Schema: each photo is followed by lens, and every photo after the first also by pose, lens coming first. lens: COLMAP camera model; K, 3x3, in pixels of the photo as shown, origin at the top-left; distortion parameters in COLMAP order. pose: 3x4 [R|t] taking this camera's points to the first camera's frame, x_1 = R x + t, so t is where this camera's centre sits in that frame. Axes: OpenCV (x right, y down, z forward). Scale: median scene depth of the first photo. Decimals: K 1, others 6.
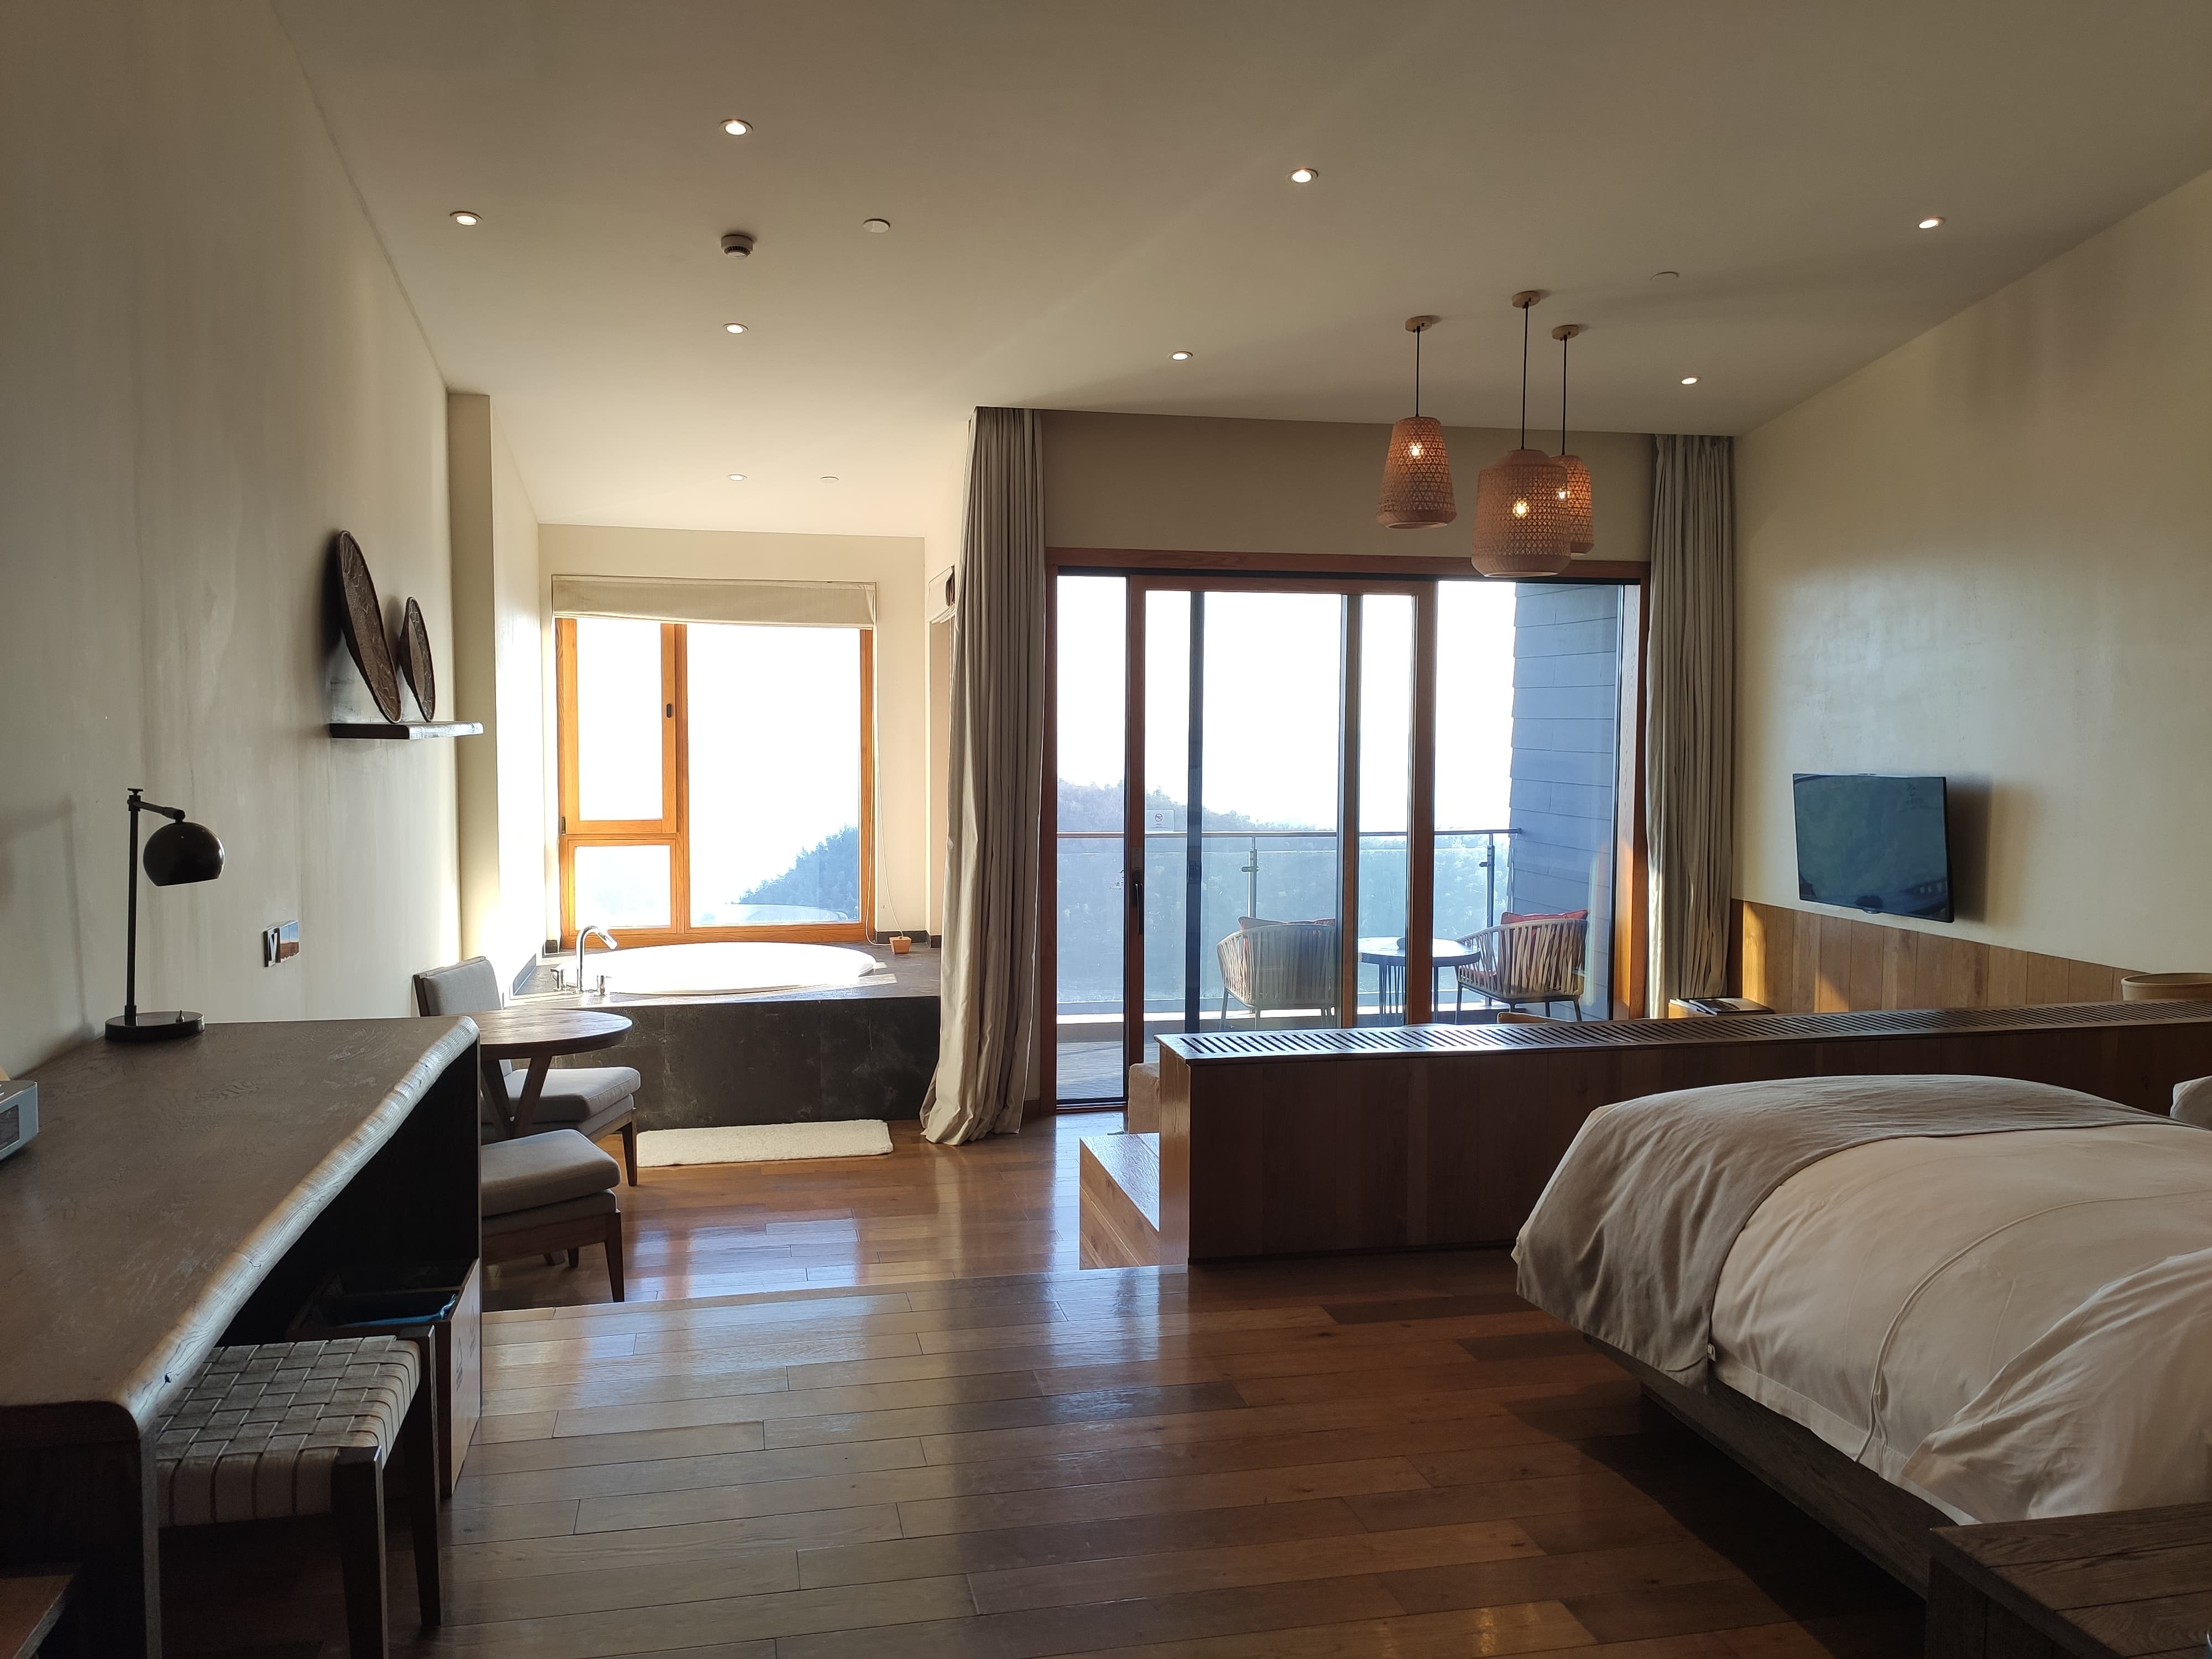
lens RADIAL K [[1663.7, 0, 1102.0], [0, 1663.7, 825.3], [0, 0, 1]] dist [0.035734, 0.000629]
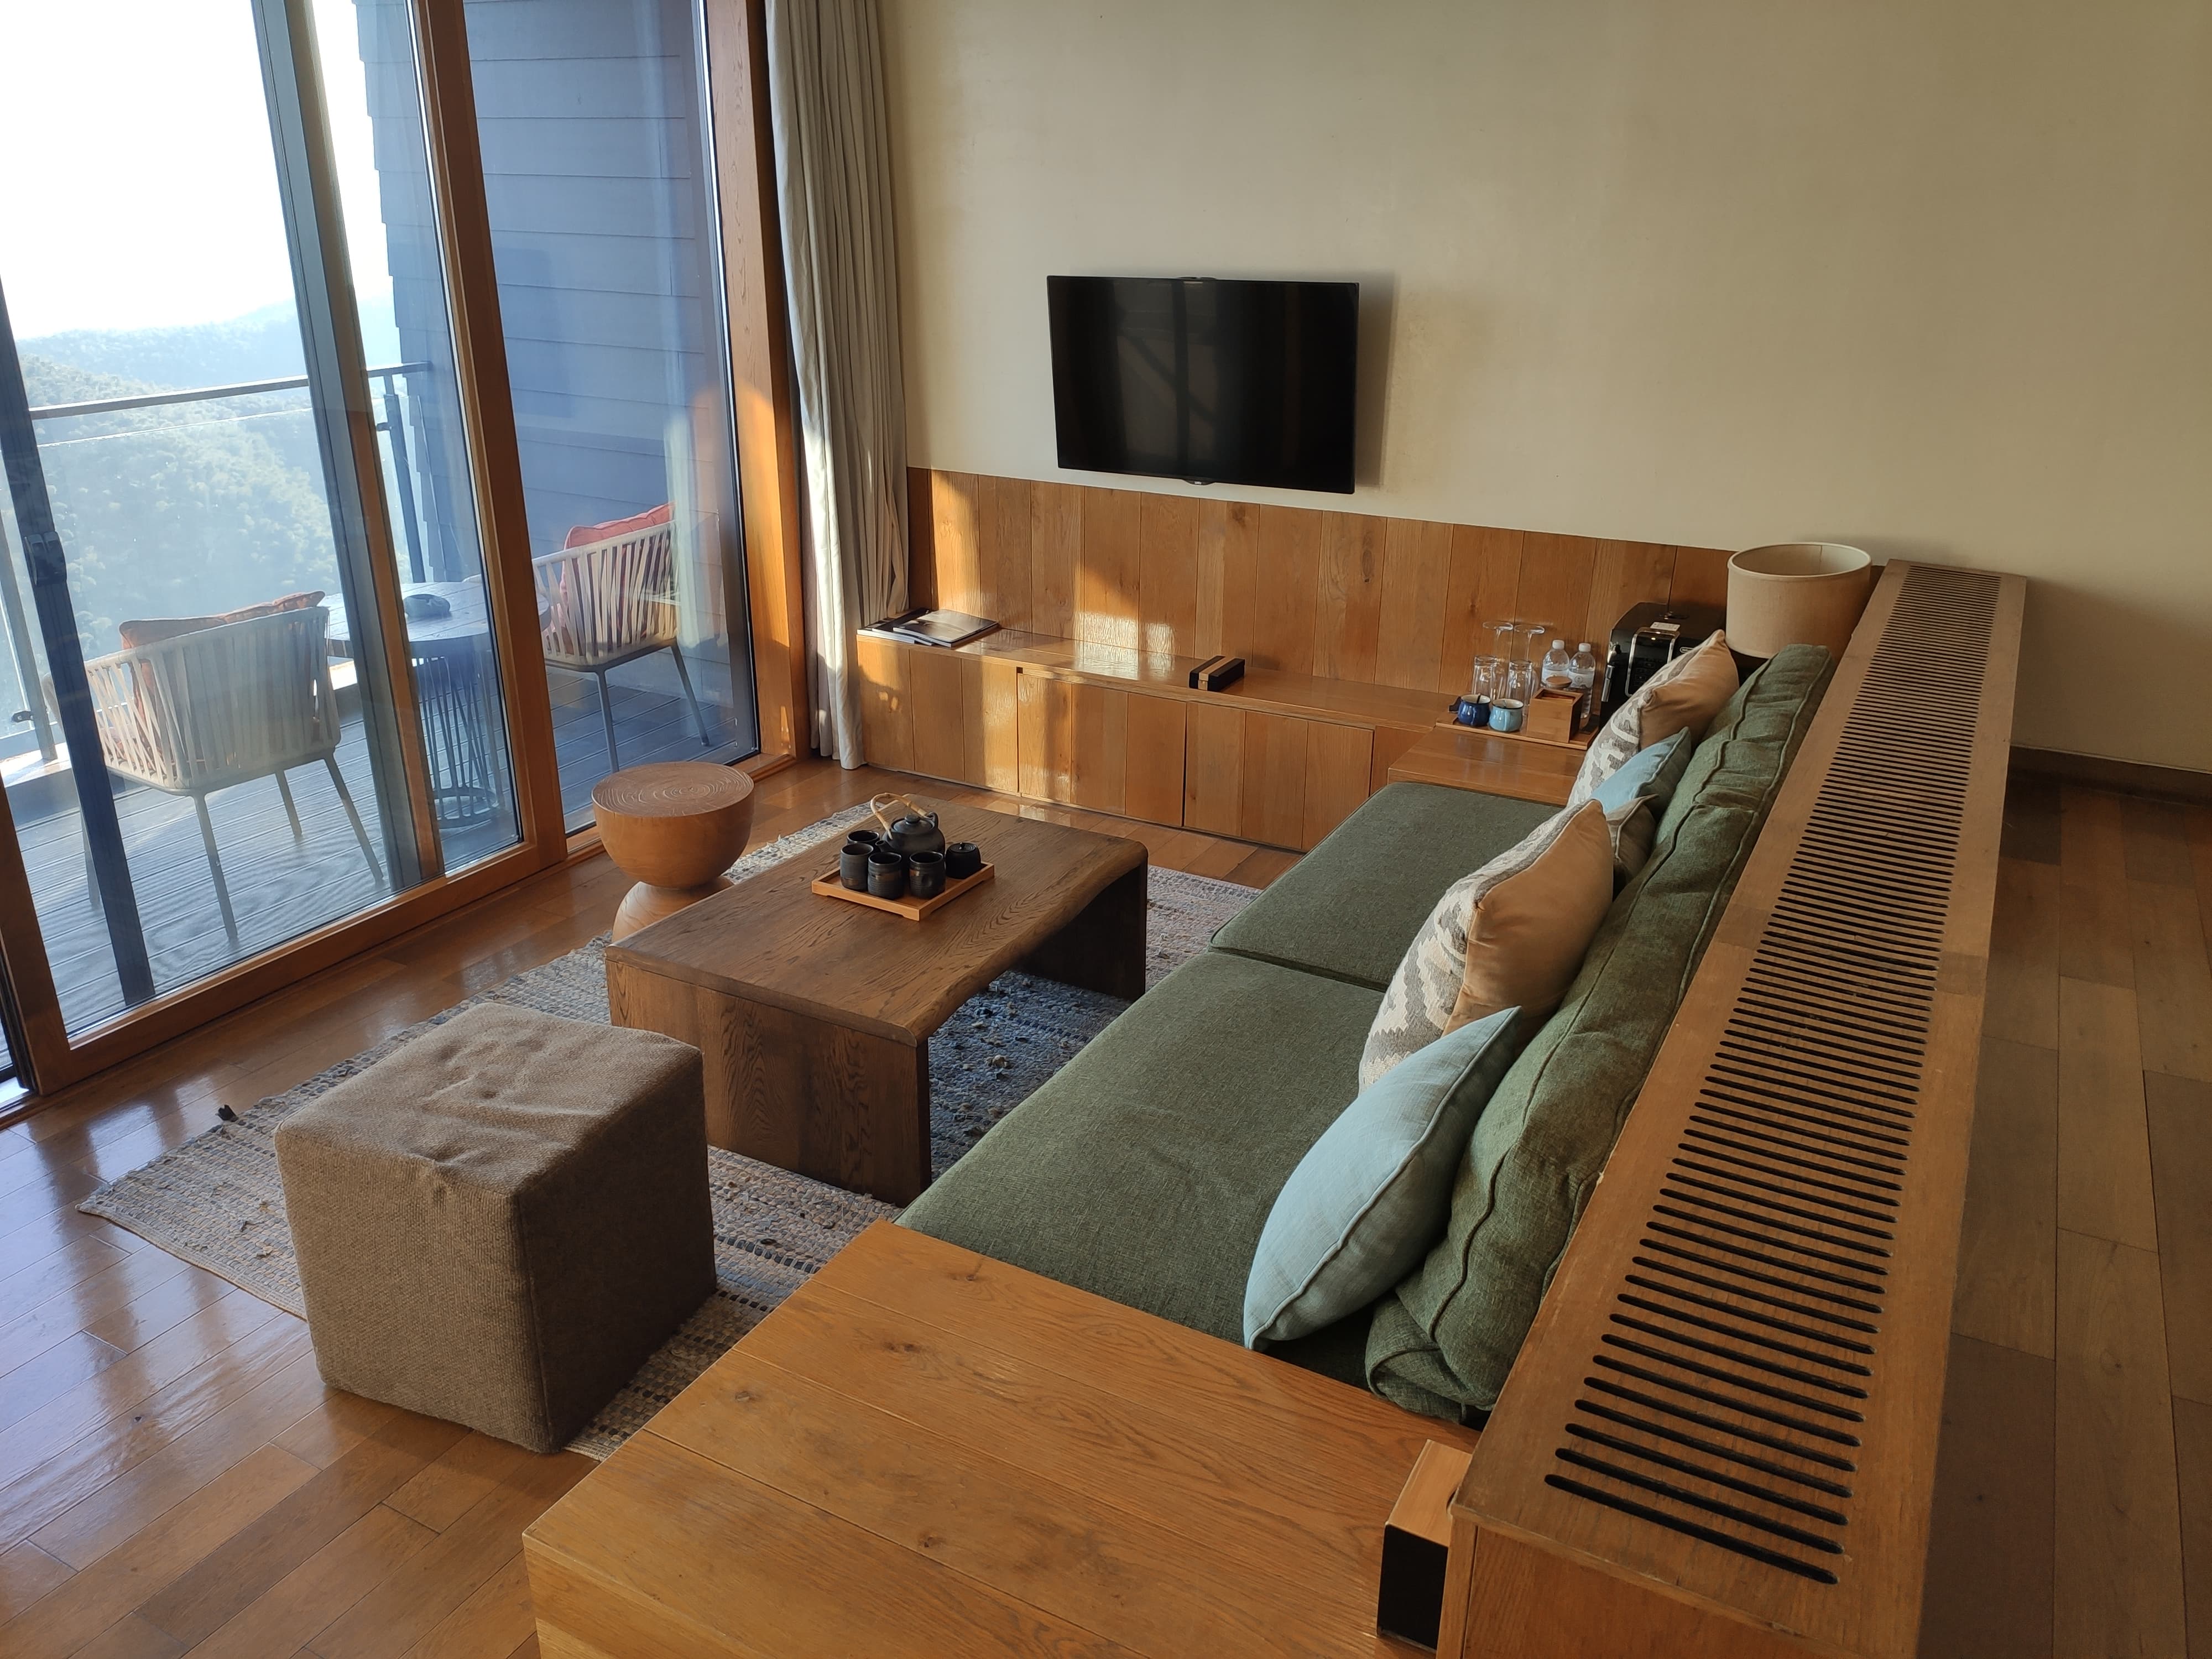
lens RADIAL K [[1663.7, 0, 1110.7], [0, 1663.7, 828.5], [0, 0, 1]] dist [0.035734, 0.000629]
pose [[0.663801, -0.267668, 0.698371, -0.082753], [0.039544, 0.945019, 0.324615, -0.034432], [-0.746863, -0.187863, 0.637889, 0.484530]]
